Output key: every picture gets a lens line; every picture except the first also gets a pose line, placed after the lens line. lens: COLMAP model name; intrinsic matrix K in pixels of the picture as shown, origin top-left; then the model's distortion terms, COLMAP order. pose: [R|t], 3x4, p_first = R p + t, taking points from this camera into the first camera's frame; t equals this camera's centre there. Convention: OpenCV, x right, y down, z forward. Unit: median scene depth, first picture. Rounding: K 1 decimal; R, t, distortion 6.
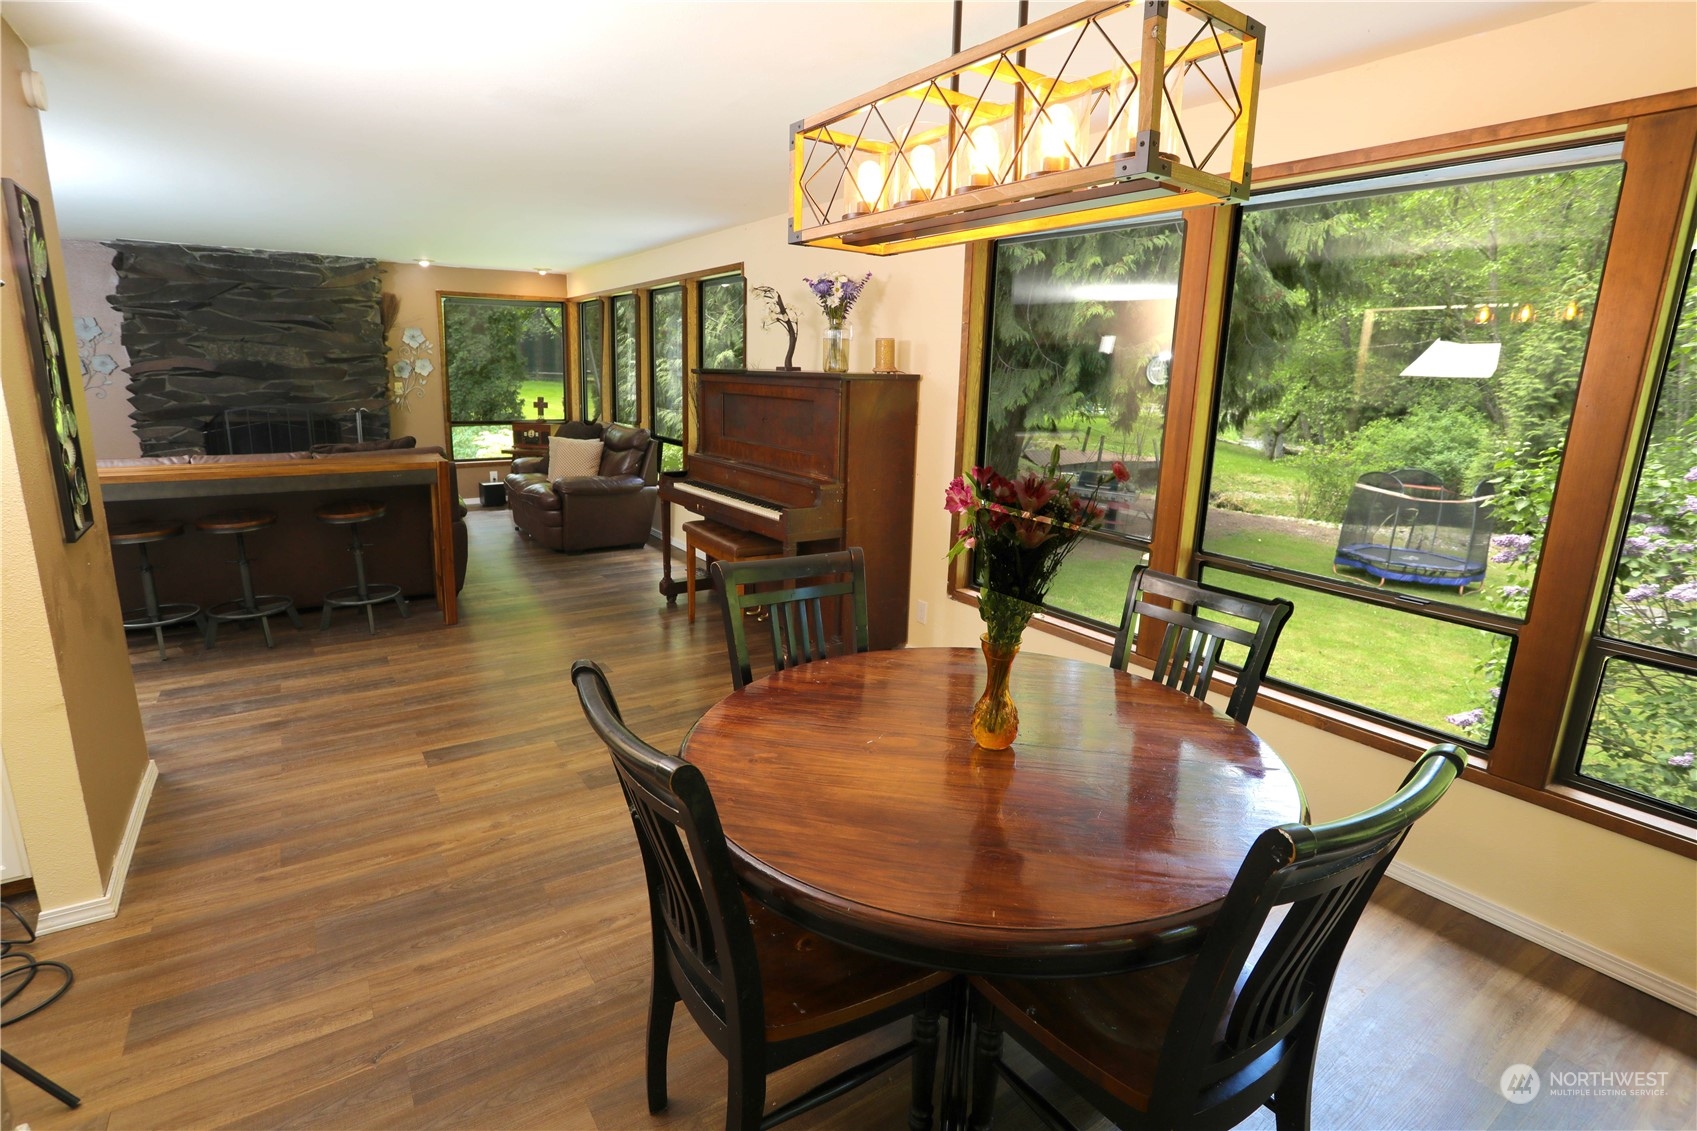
lens RADIAL K [[824.5, 0, 843.4], [0, 824.5, 561.6], [0, 0, 1]] dist [-0.037898, 0.003561]
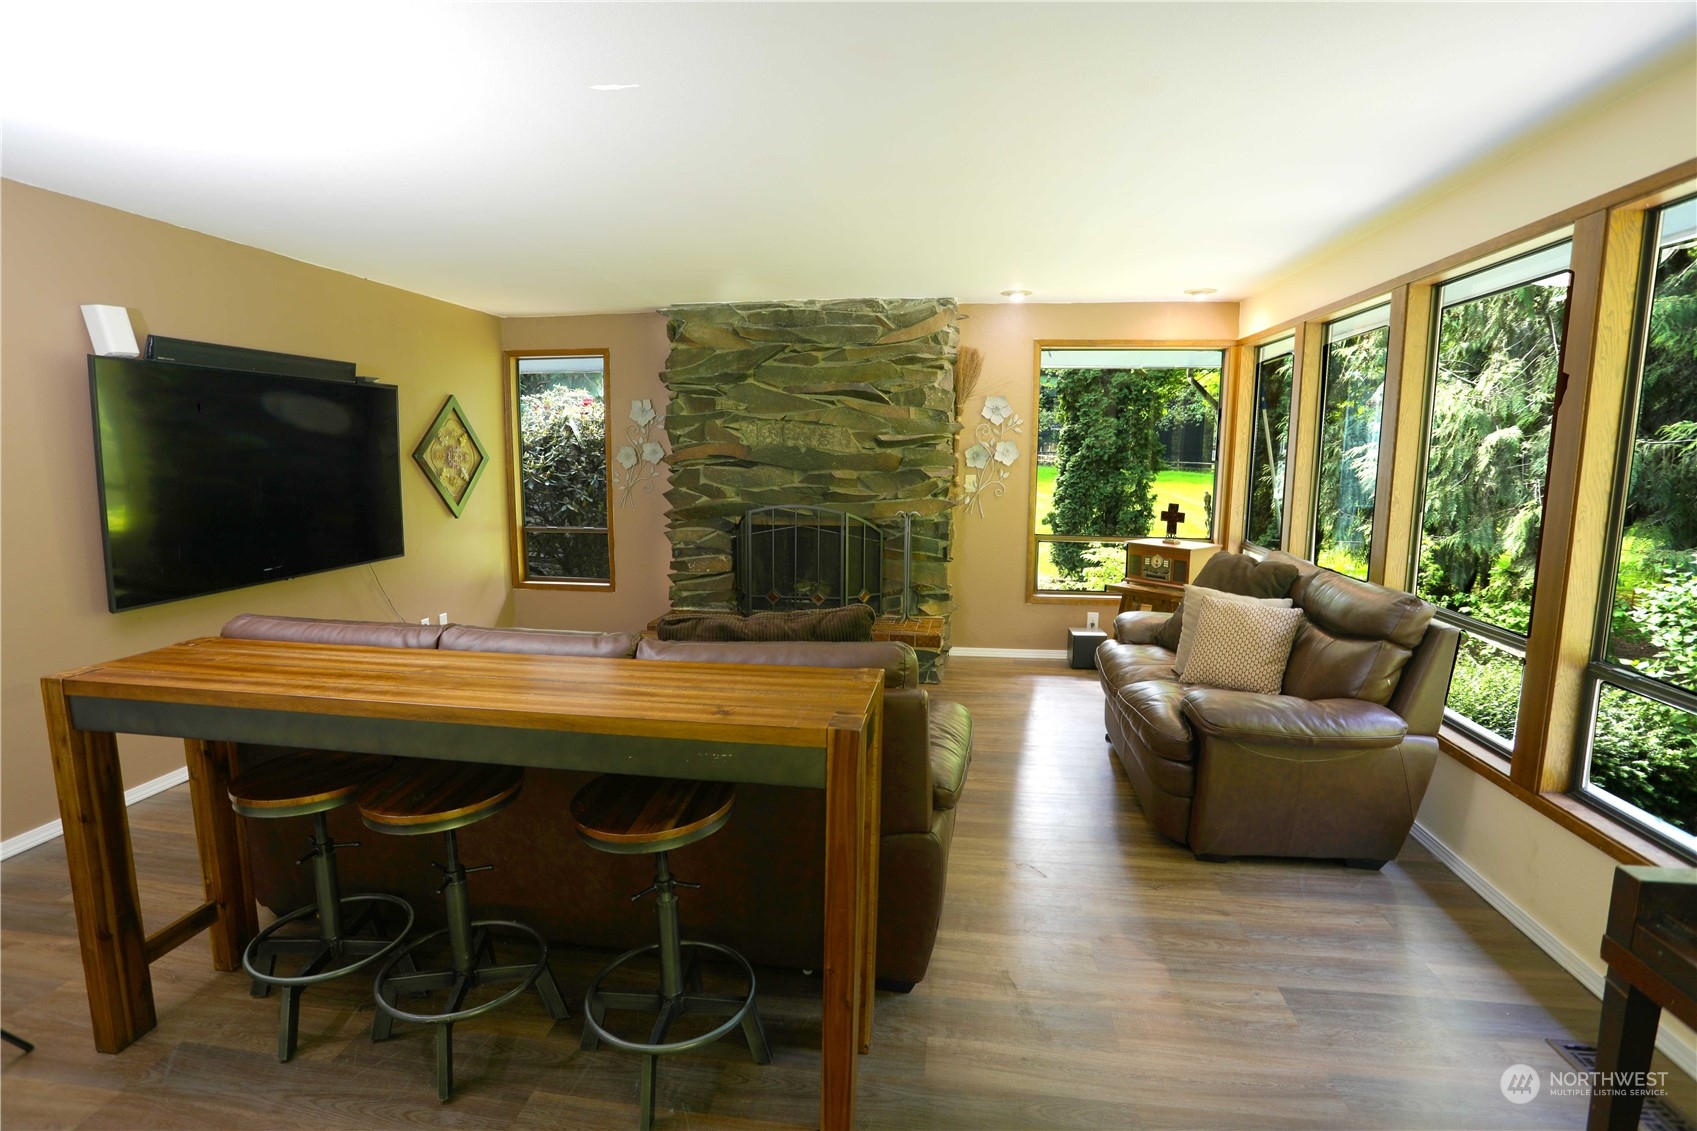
lens RADIAL K [[824.5, 0, 844.8], [0, 824.5, 566.9], [0, 0, 1]] dist [-0.037898, 0.003561]
pose [[0.743350, 0.068606, -0.665375, -0.172336], [-0.135260, 0.989594, -0.049075, -0.105193], [0.655085, 0.126479, 0.744894, 0.470049]]
